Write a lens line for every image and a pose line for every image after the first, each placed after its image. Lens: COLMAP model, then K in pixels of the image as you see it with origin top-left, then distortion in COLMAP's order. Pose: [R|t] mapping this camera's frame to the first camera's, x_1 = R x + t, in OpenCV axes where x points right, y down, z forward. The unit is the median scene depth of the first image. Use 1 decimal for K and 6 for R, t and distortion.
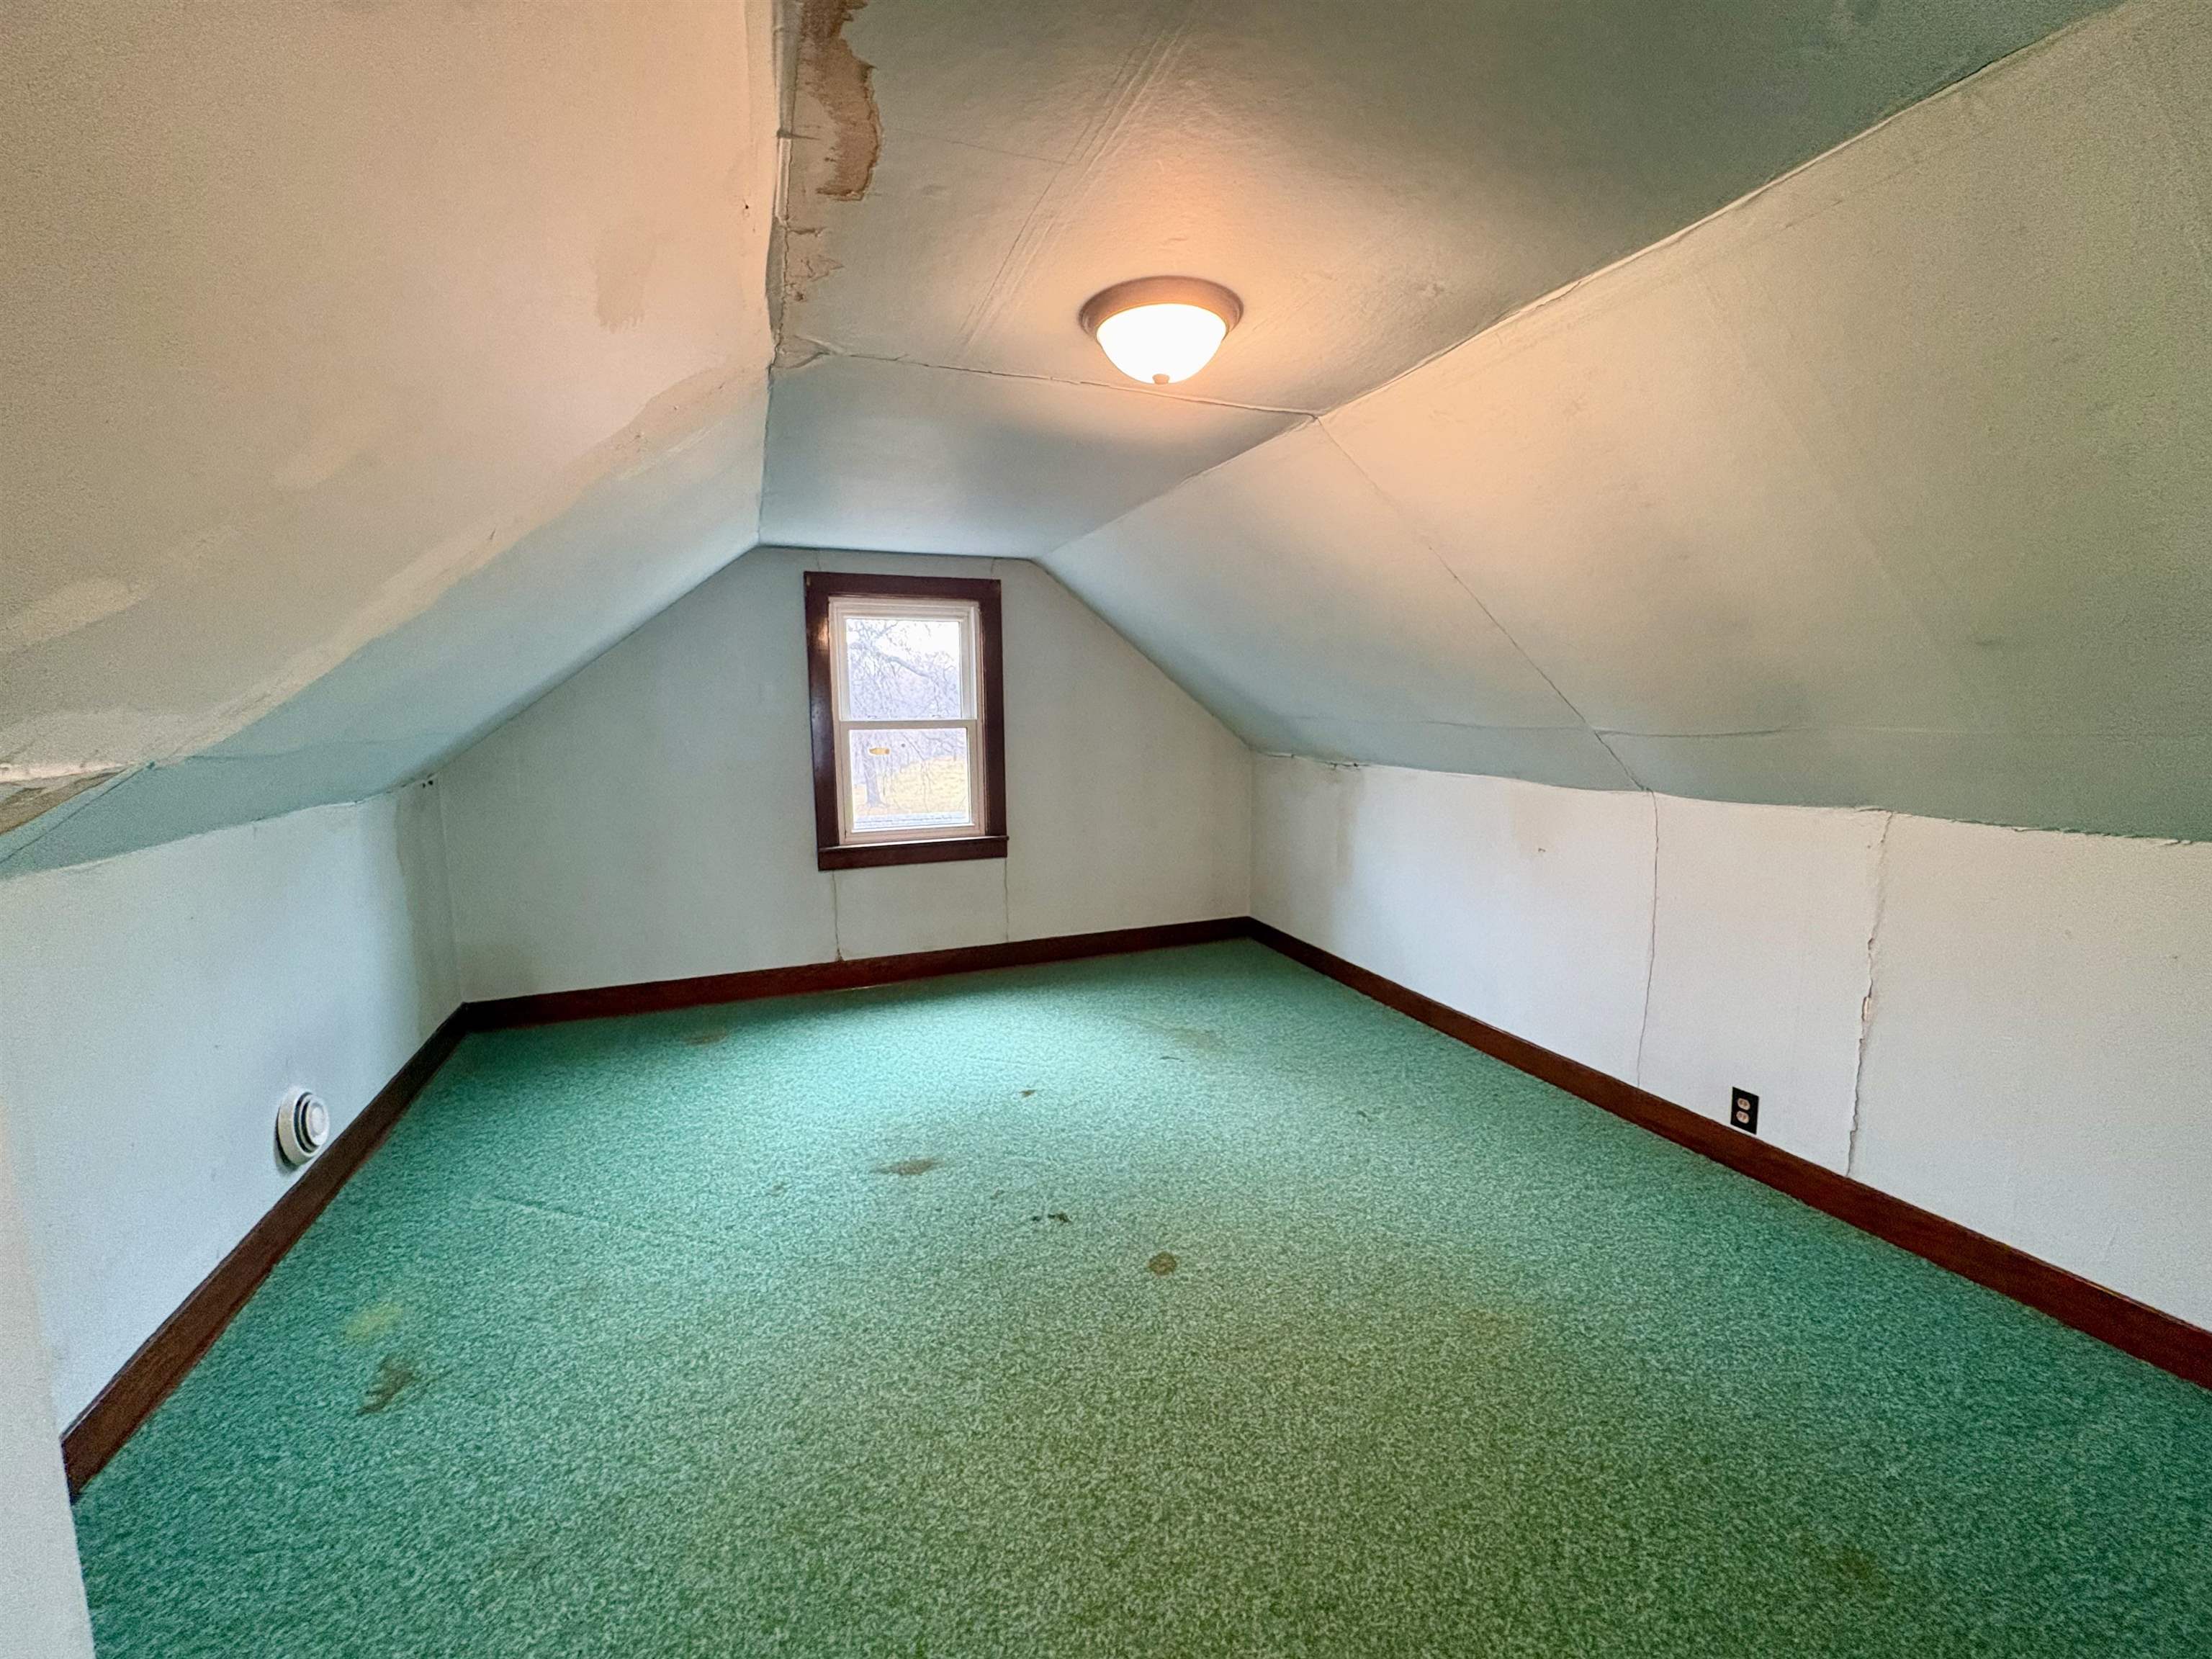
lens RADIAL K [[882.7, 0, 1101.8], [0, 882.7, 828.2], [0, 0, 1]] dist [-0.000865, 0.000300]
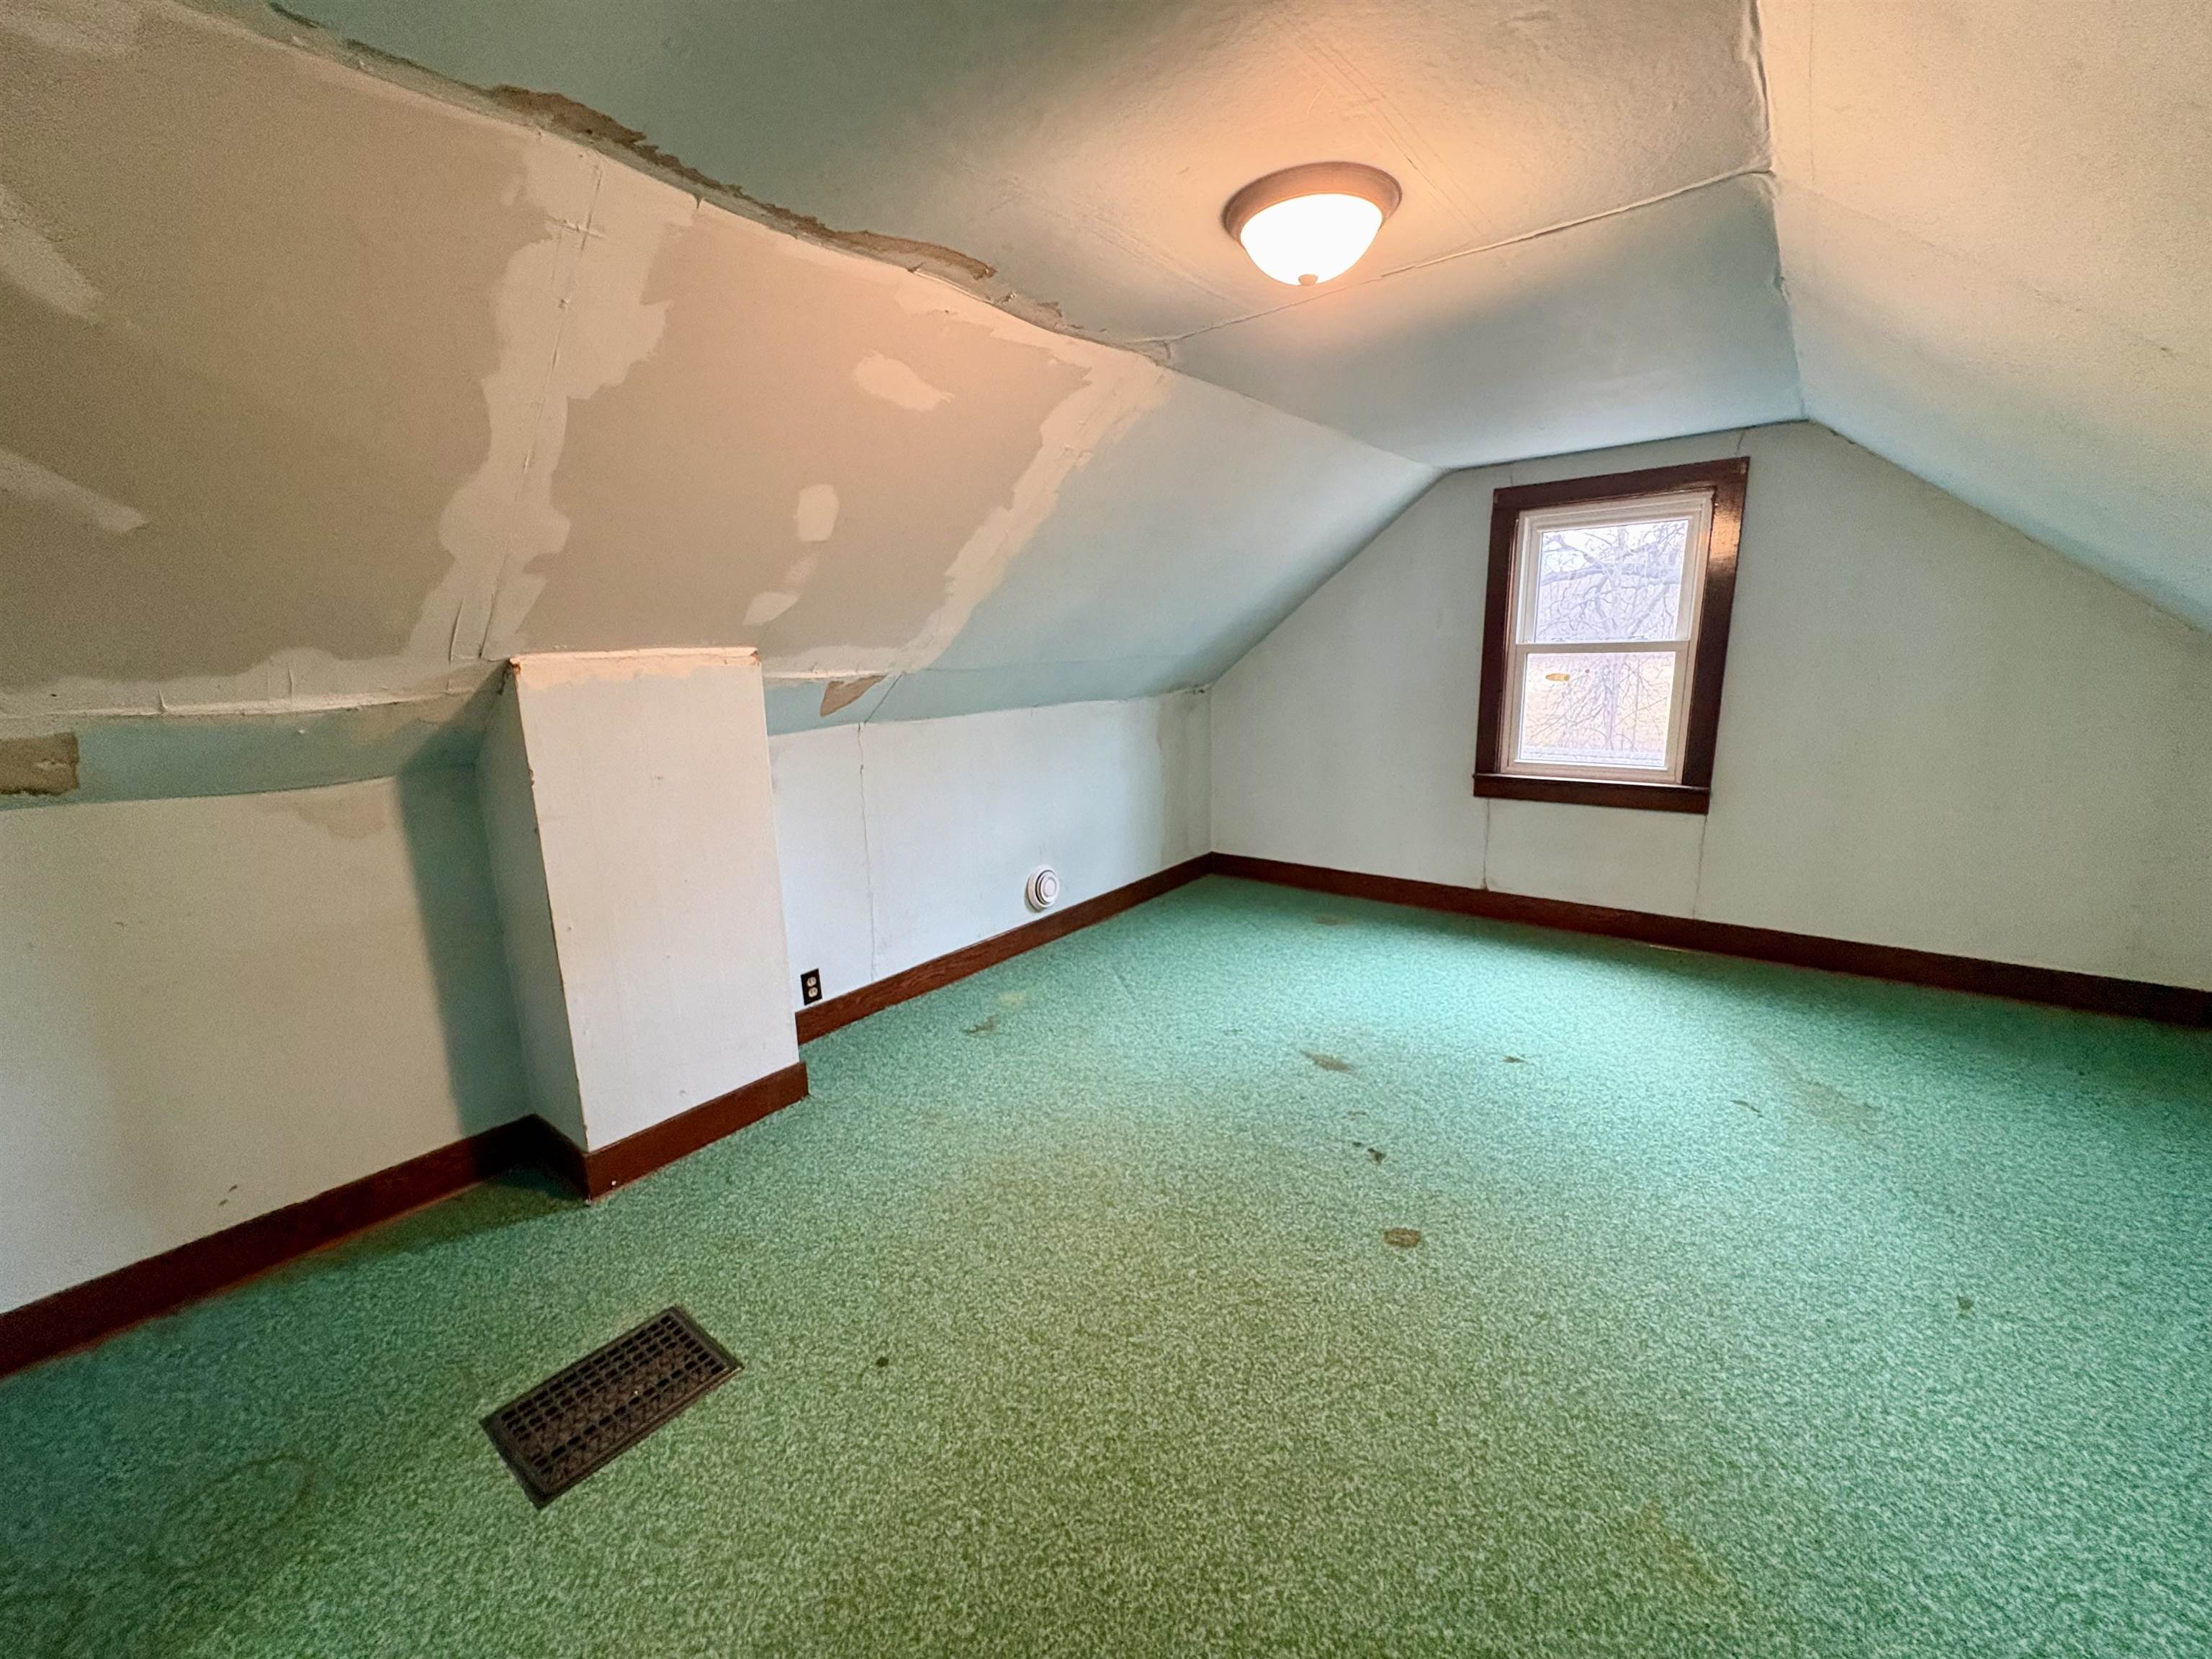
lens RADIAL K [[882.7, 0, 1101.8], [0, 882.7, 828.2], [0, 0, 1]] dist [-0.000865, 0.000300]
pose [[0.491124, 0.170257, -0.854289, 0.453427], [-0.095082, 0.985331, 0.141712, -0.023788], [0.865885, 0.011629, 0.500108, 0.182170]]
